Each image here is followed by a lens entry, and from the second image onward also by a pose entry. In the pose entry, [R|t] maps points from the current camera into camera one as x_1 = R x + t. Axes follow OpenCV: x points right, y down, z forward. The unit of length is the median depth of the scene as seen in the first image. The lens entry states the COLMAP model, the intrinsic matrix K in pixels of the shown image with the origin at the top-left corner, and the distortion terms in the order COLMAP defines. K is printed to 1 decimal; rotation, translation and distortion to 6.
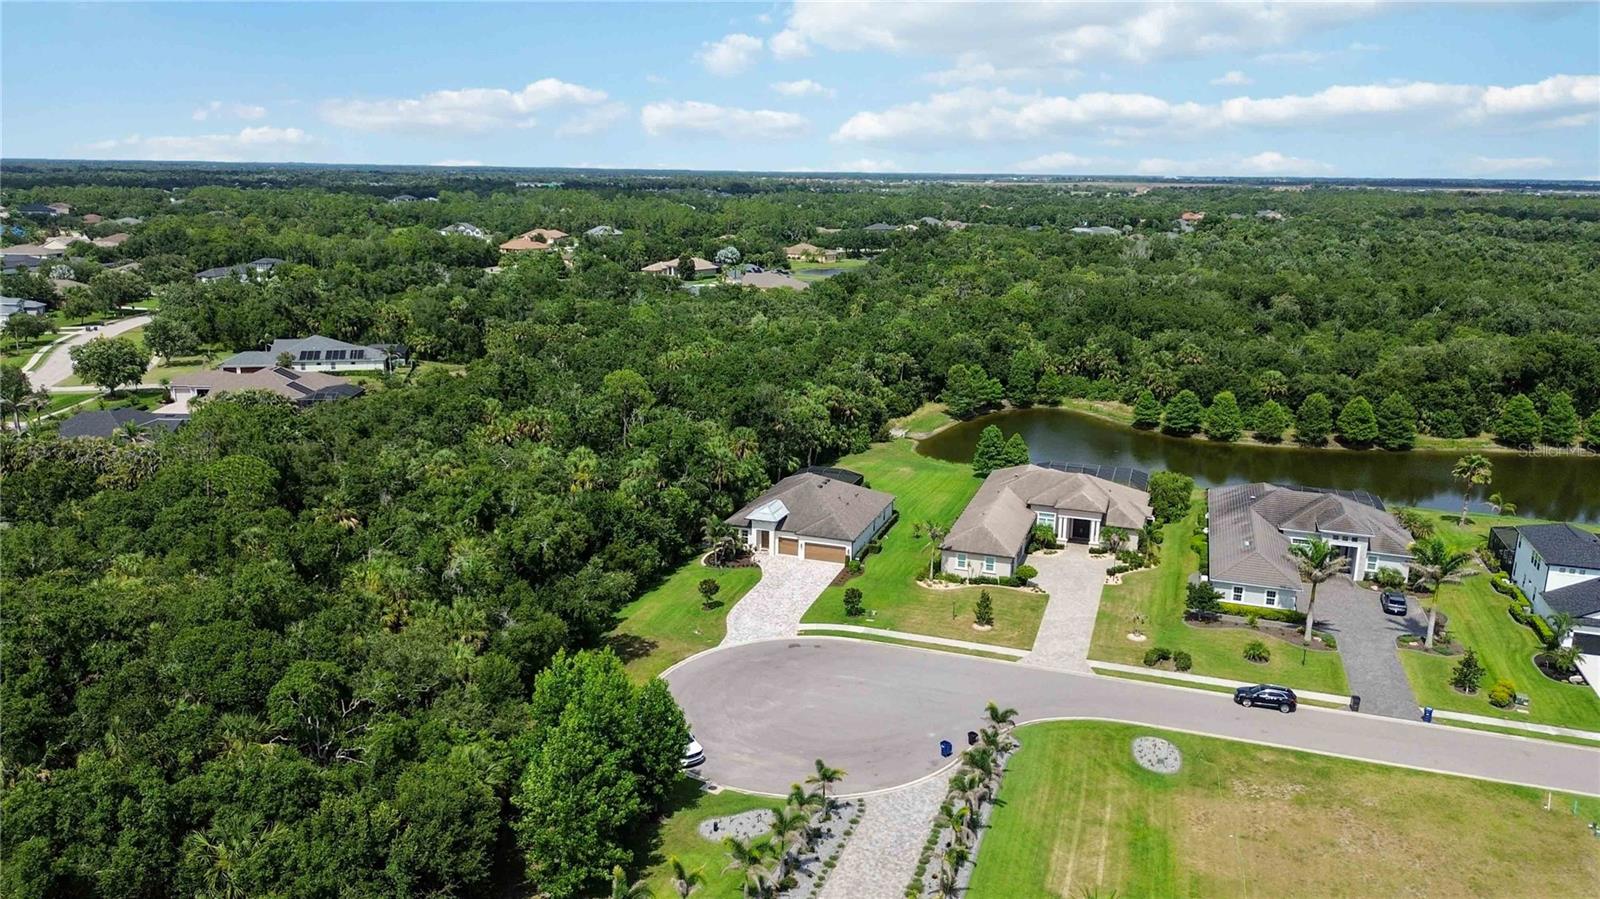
lens RADIAL K [[1138.0, 0, 798.8], [0, 1138.0, 455.2], [0, 0, 1]] dist [0.065310, -0.070537]
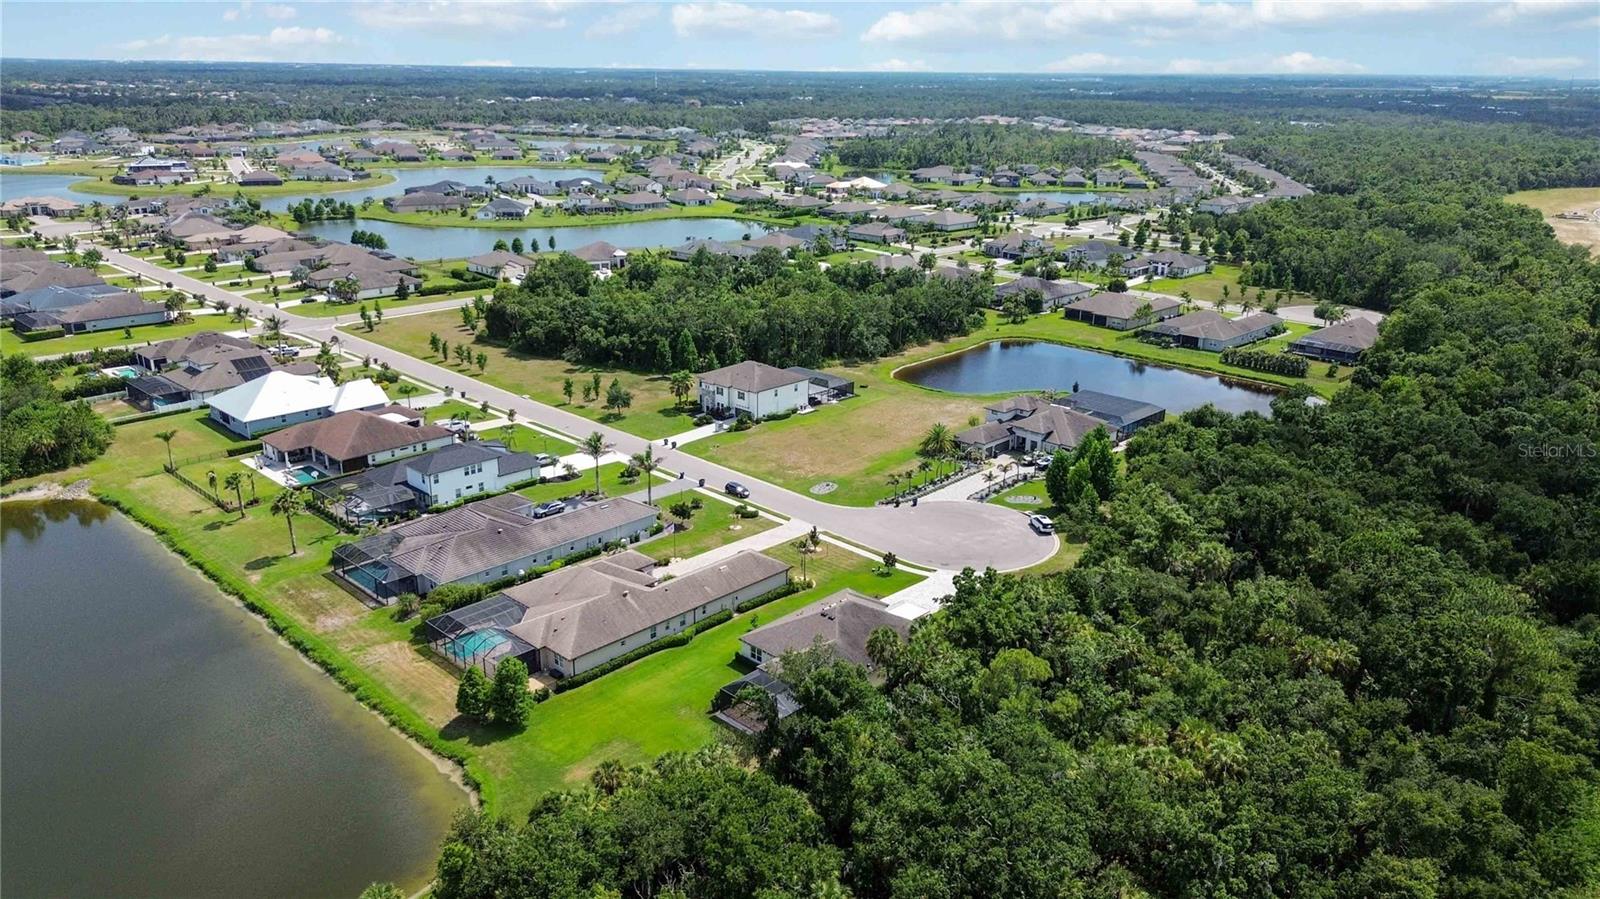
lens RADIAL K [[1138.0, 0, 798.8], [0, 1138.0, 455.2], [0, 0, 1]] dist [0.065310, -0.070537]
pose [[-0.904732, -0.157330, 0.395863, -0.228067], [0.082897, 0.846503, 0.525890, -0.432401], [-0.417838, 0.508605, -0.752816, 1.212194]]
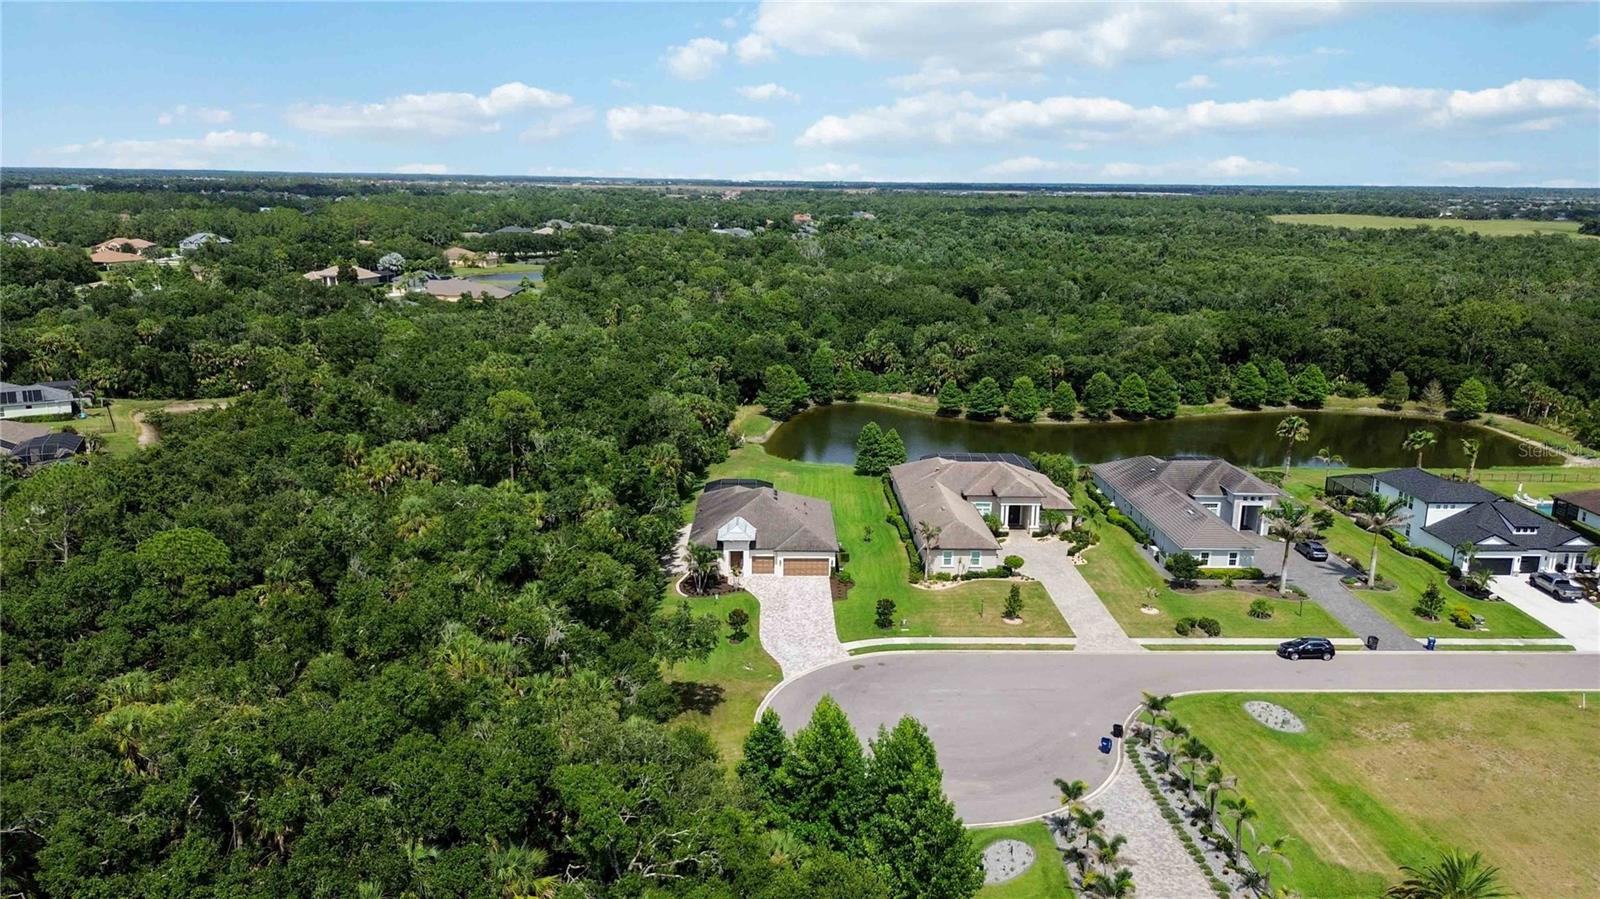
lens RADIAL K [[1138.0, 0, 798.8], [0, 1138.0, 455.2], [0, 0, 1]] dist [0.065310, -0.070537]
pose [[0.936208, -0.084270, 0.341194, -0.202566], [0.085103, 0.996293, 0.012556, -0.013483], [-0.340987, 0.017282, 0.939909, 0.070124]]
